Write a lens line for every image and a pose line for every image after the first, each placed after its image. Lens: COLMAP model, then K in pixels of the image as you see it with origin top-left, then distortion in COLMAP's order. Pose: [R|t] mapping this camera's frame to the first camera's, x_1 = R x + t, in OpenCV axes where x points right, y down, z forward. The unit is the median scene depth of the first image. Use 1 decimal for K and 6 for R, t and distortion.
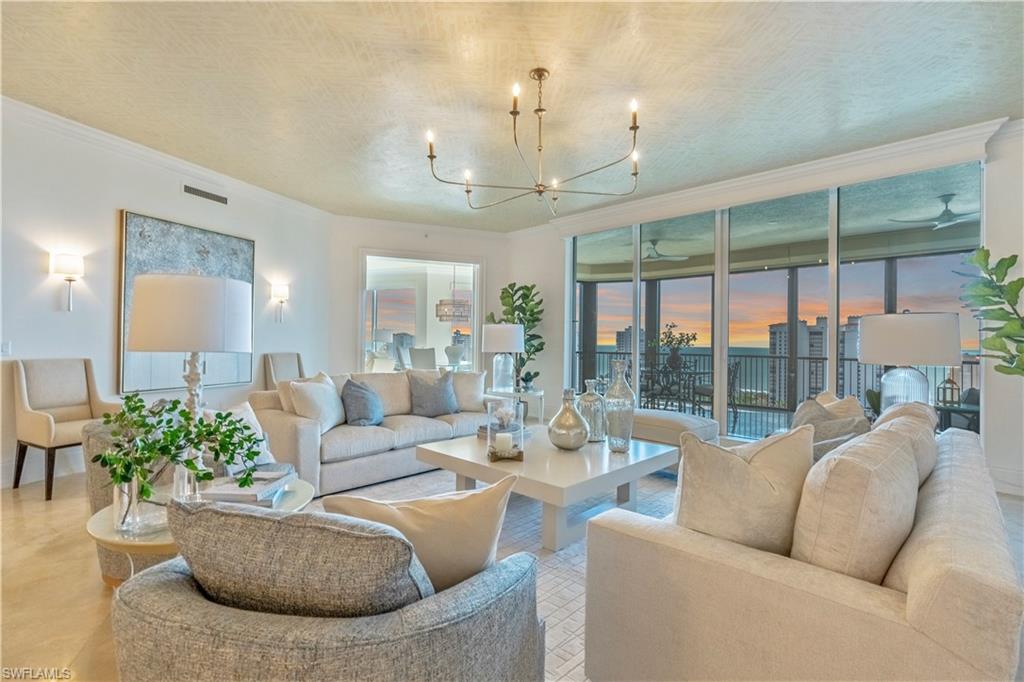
lens RADIAL K [[465.8, 0, 511.6], [0, 465.8, 339.1], [0, 0, 1]] dist [-0.009039, 0.003335]
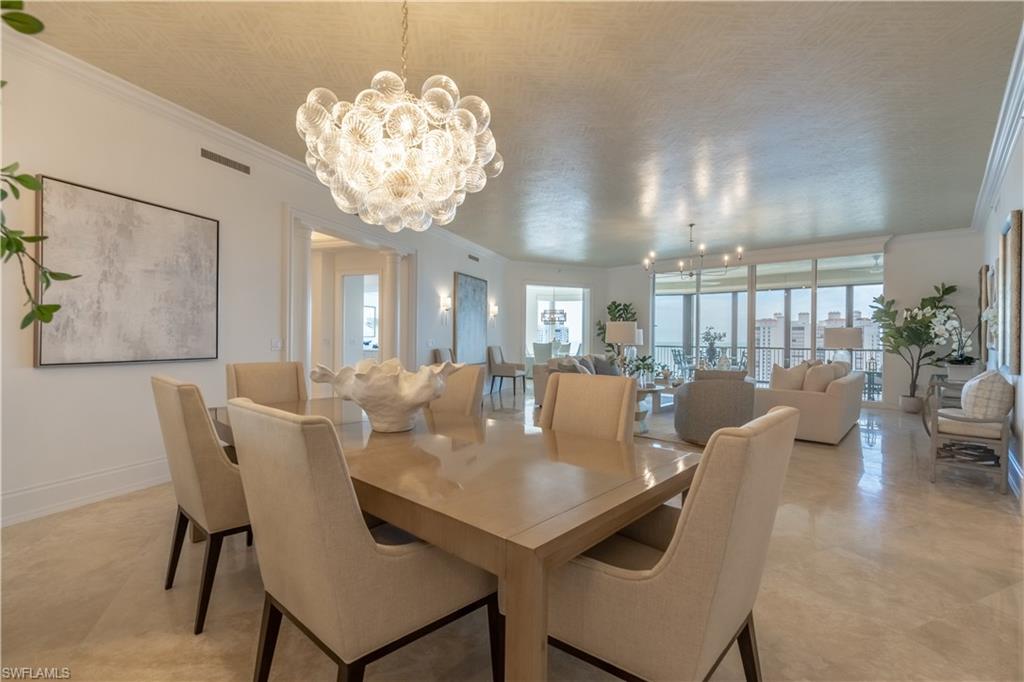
lens RADIAL K [[465.8, 0, 510.6], [0, 465.8, 340.2], [0, 0, 1]] dist [-0.009039, 0.003335]
pose [[0.999648, -0.003780, 0.026278, -0.380721], [0.003501, 0.999937, 0.010650, -0.007582], [-0.026317, -0.010555, 0.999598, -0.553668]]
